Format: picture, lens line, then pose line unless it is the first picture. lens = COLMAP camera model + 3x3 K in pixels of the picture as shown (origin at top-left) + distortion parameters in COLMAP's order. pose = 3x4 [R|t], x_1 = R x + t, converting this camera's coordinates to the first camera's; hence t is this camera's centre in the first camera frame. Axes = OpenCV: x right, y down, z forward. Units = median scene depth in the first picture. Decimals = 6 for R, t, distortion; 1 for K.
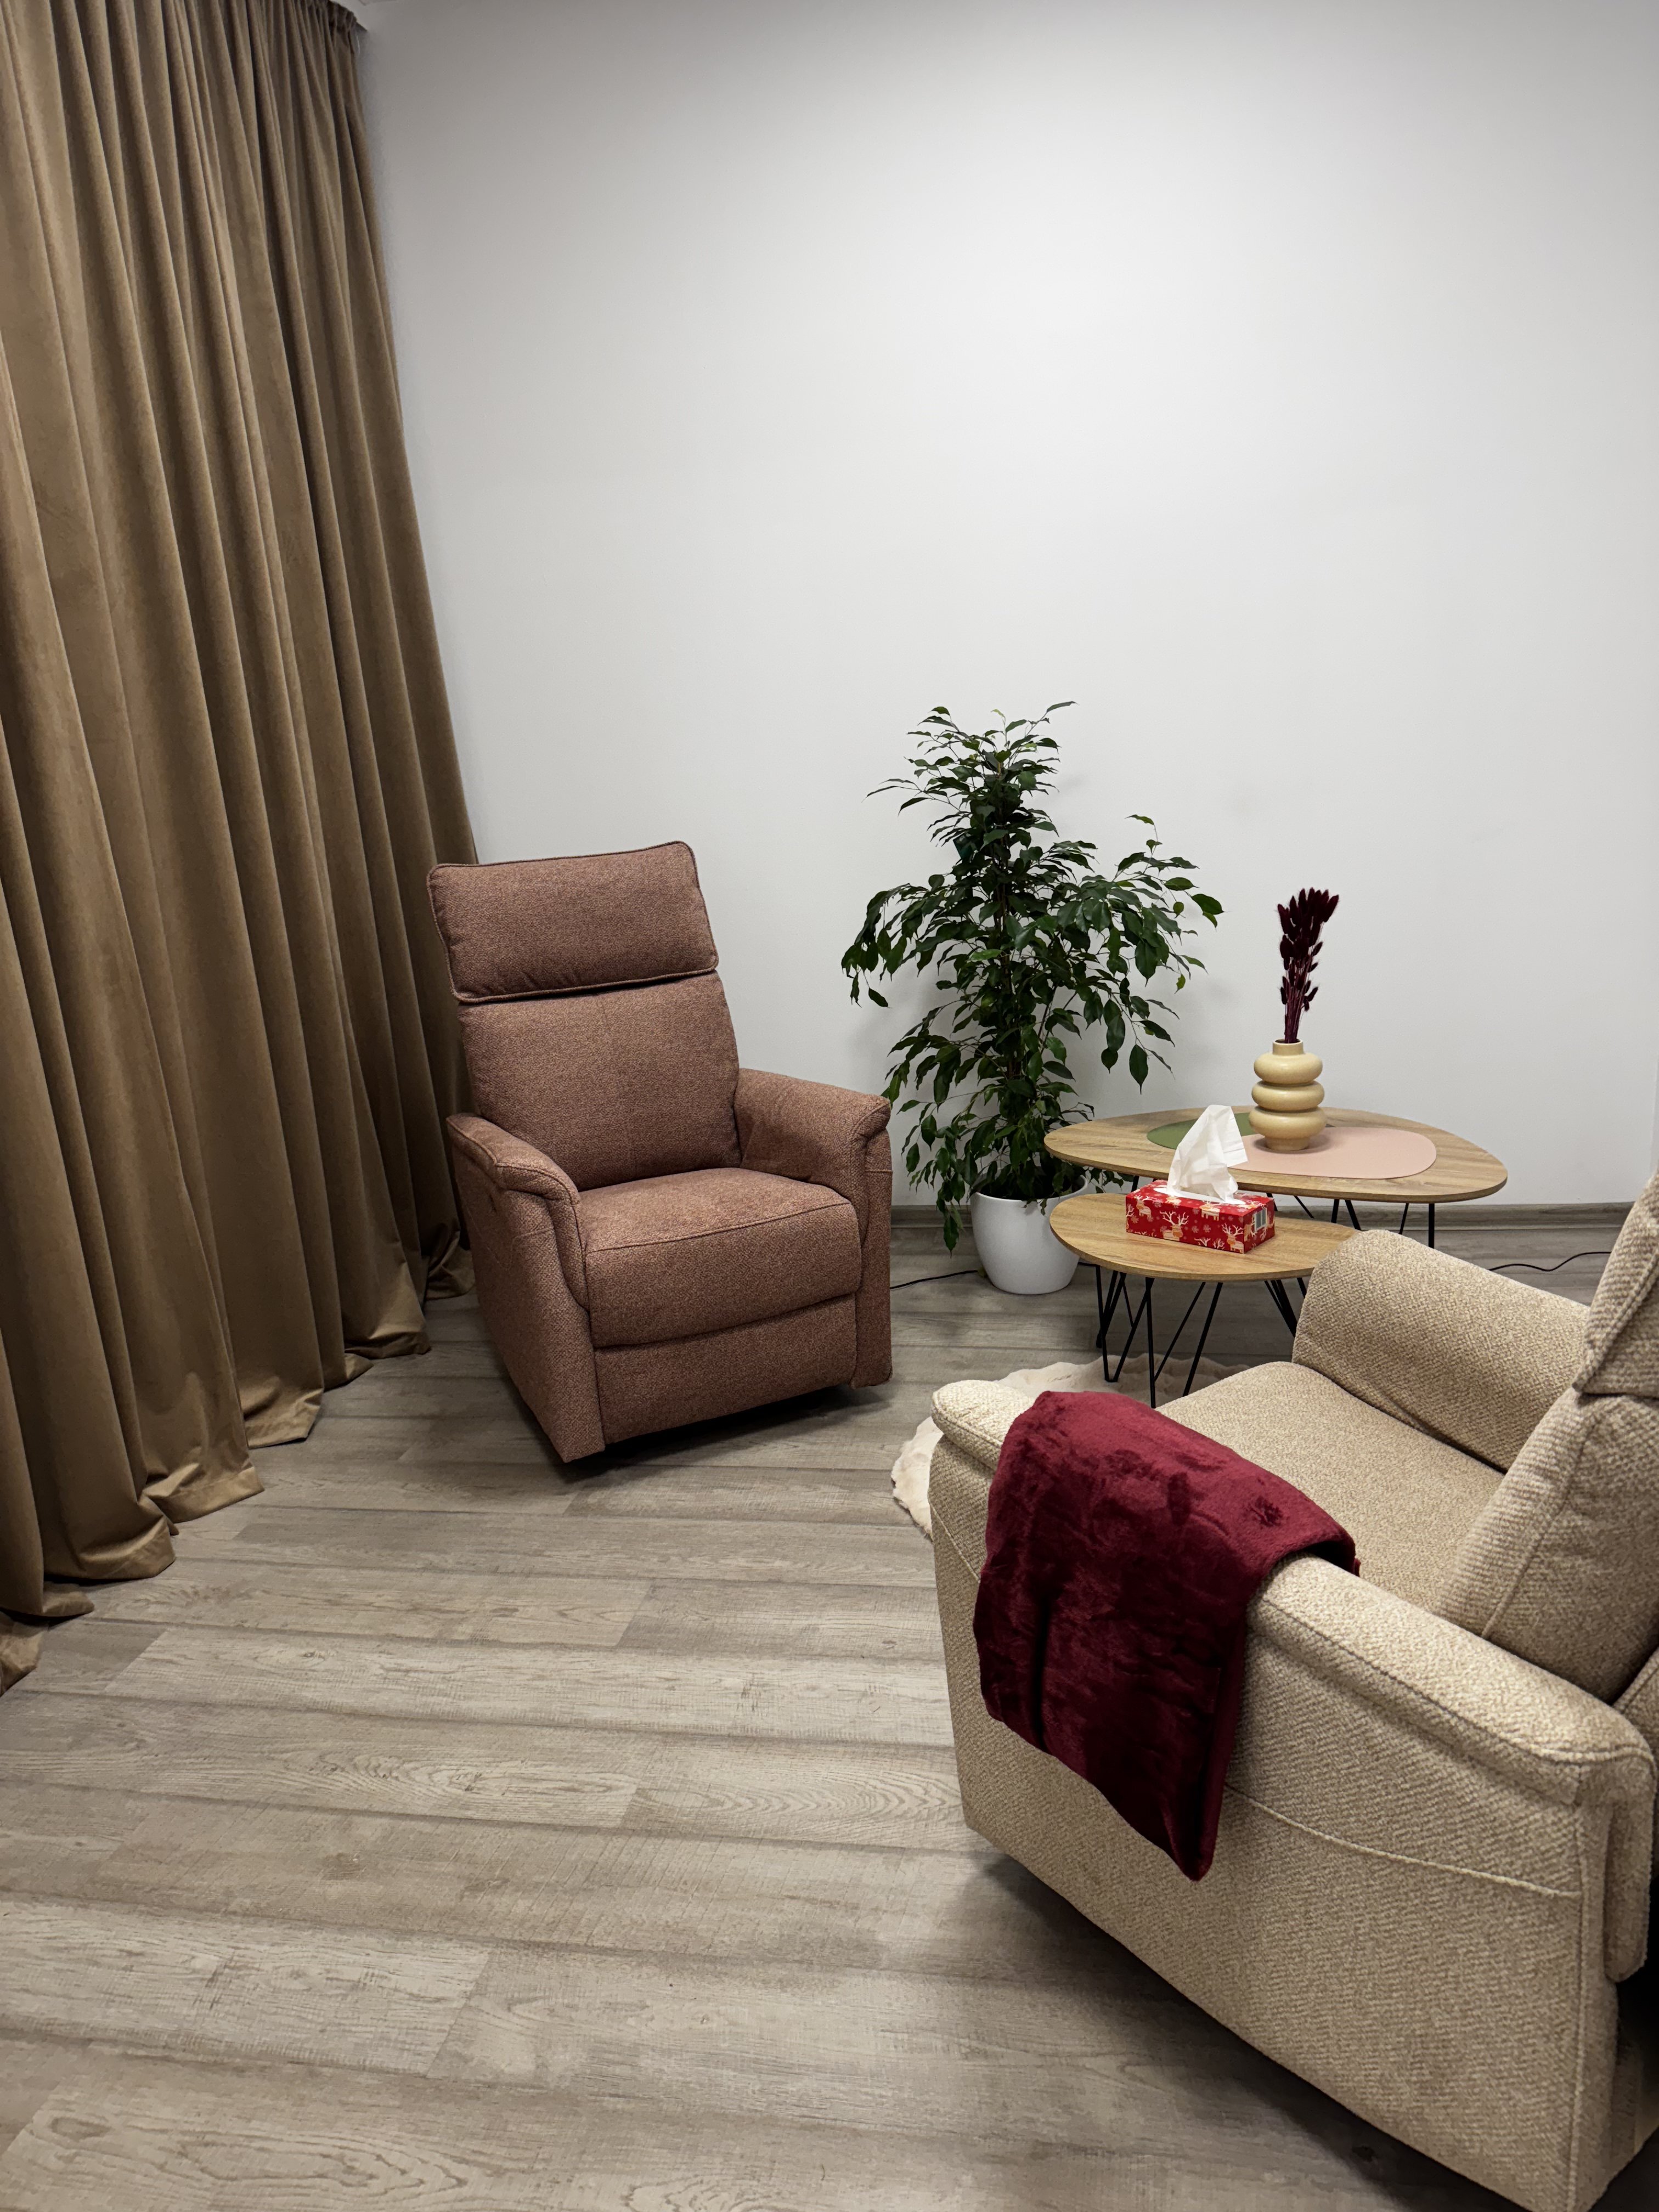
lens RADIAL K [[1577.7, 0, 832.7], [0, 1577.7, 1112.8], [0, 0, 1]] dist [0.152782, -0.203850]
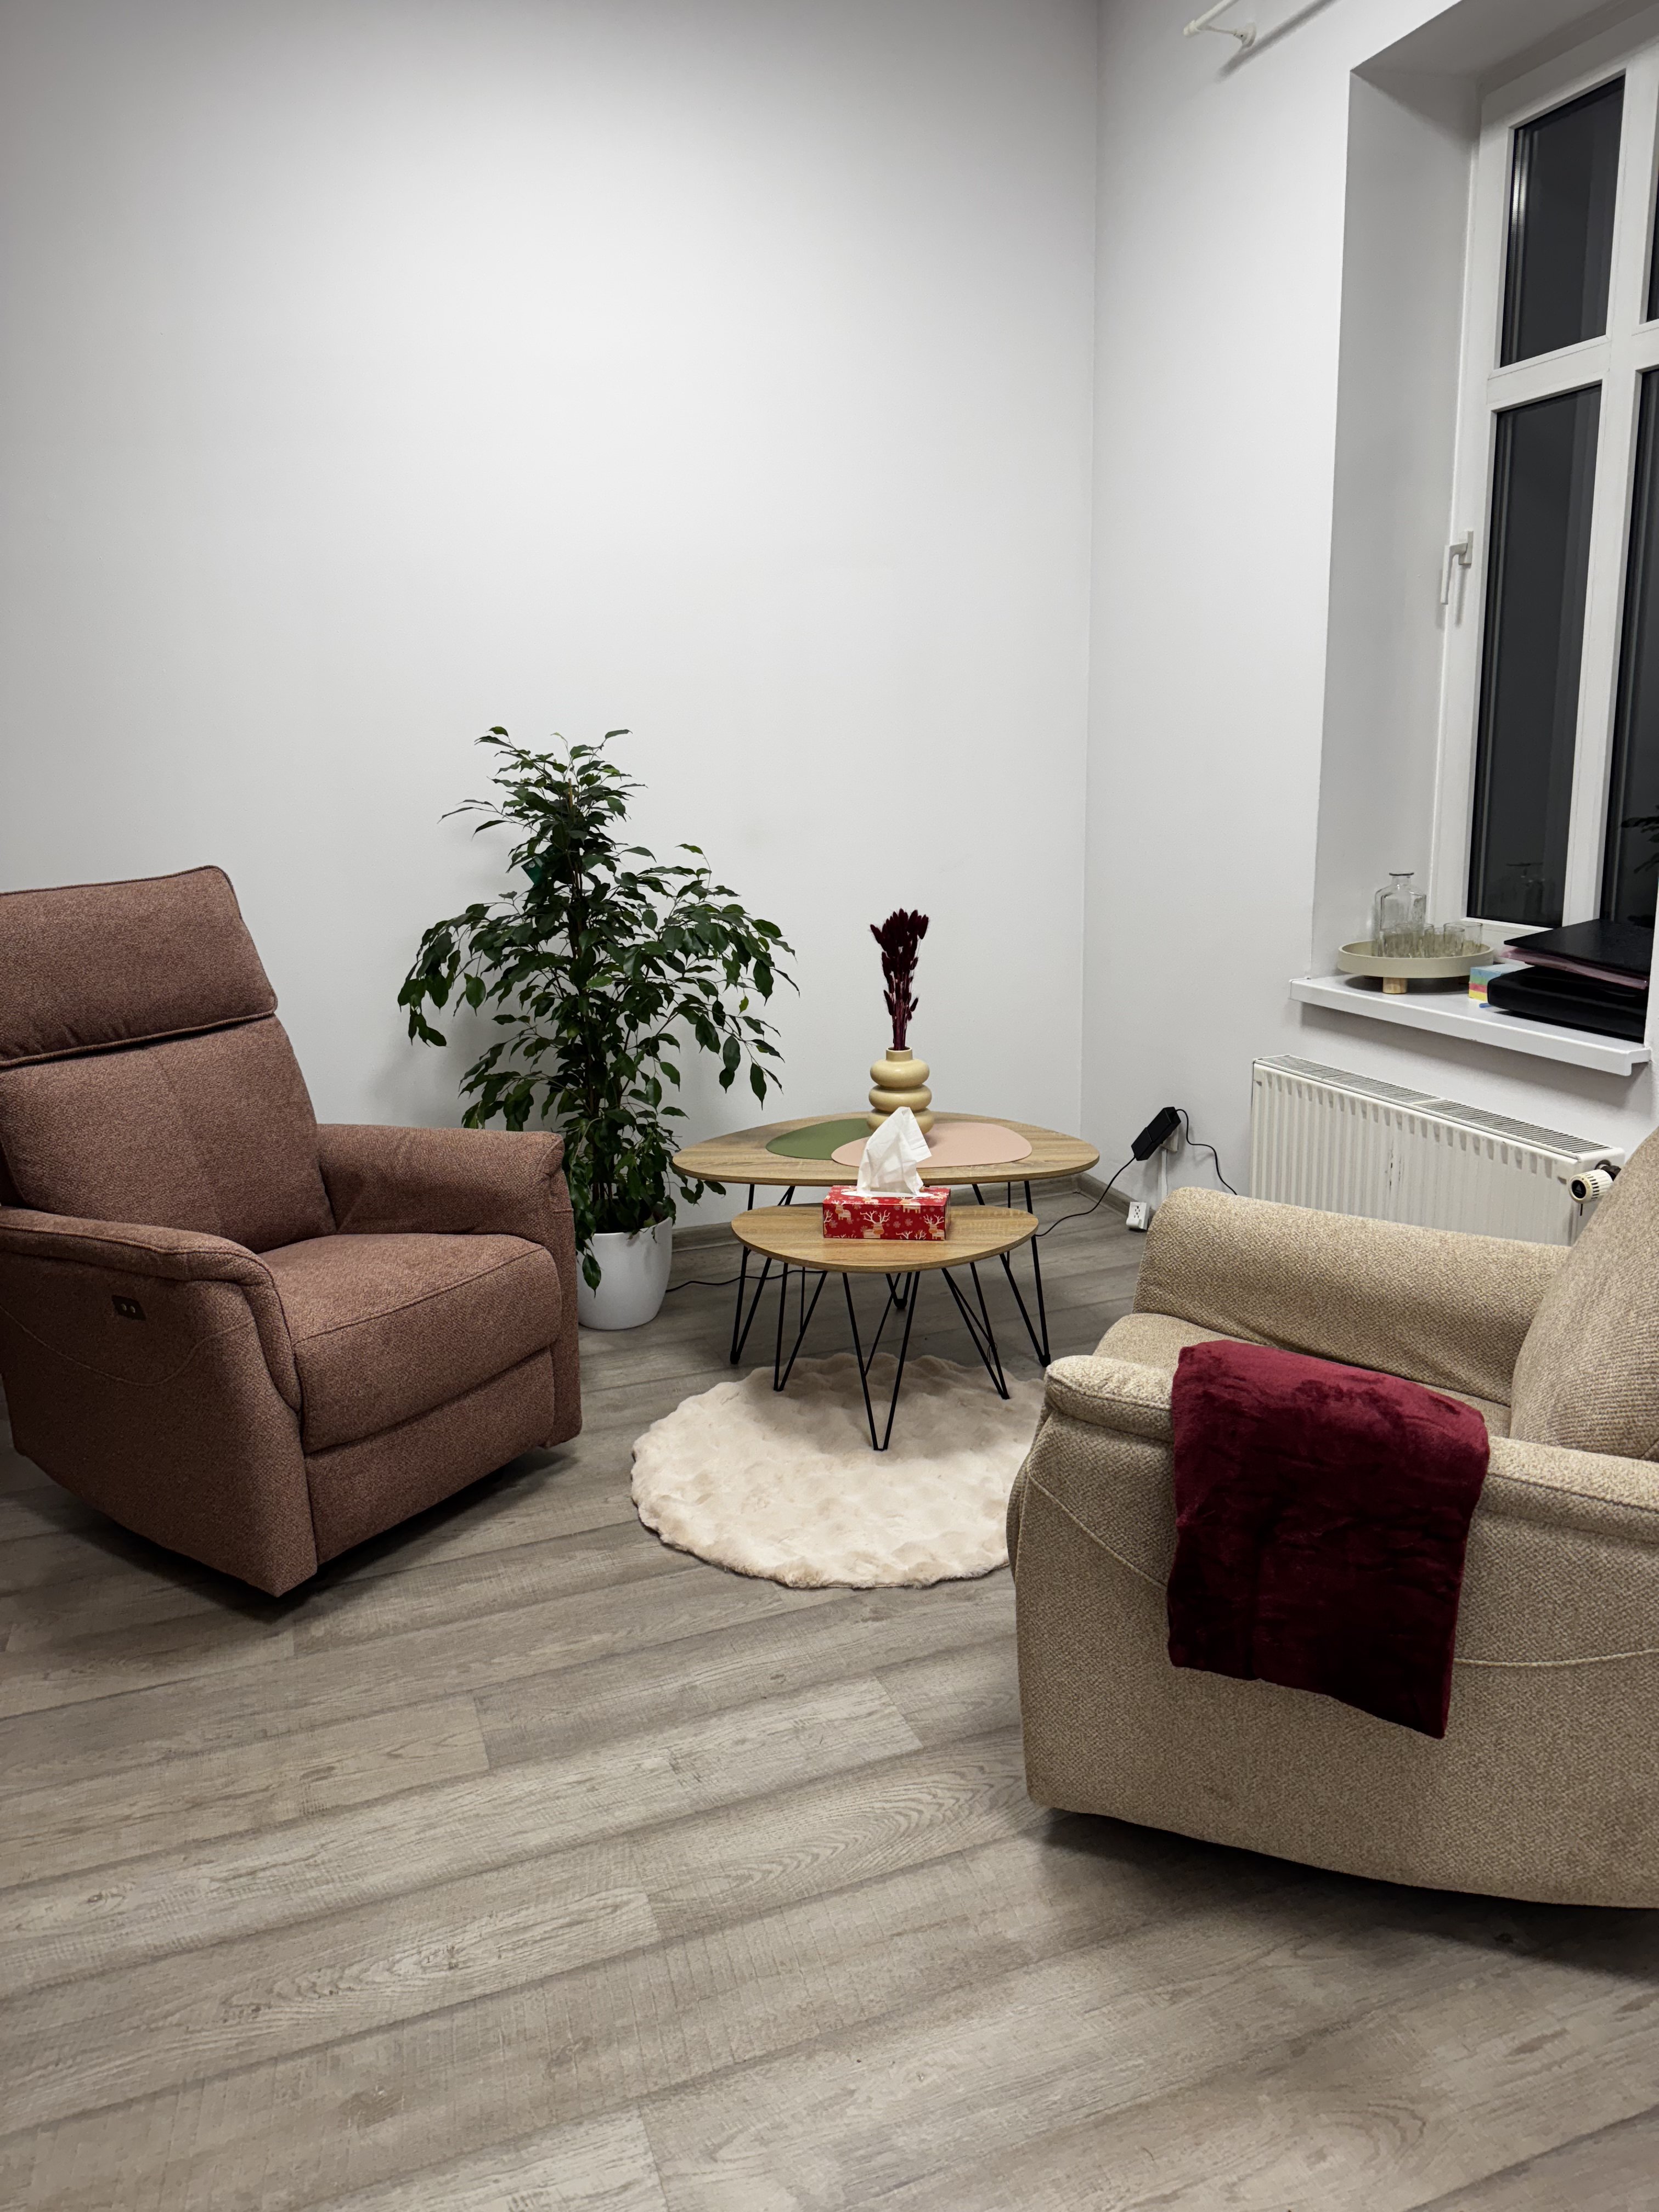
lens RADIAL K [[1569.8, 0, 826.9], [0, 1569.8, 1128.3], [0, 0, 1]] dist [0.025956, -0.019535]
pose [[0.846827, -0.087458, 0.524629, -0.340909], [0.102527, 0.994730, 0.000331, 0.004199], [-0.521893, 0.053508, 0.851331, 0.134080]]
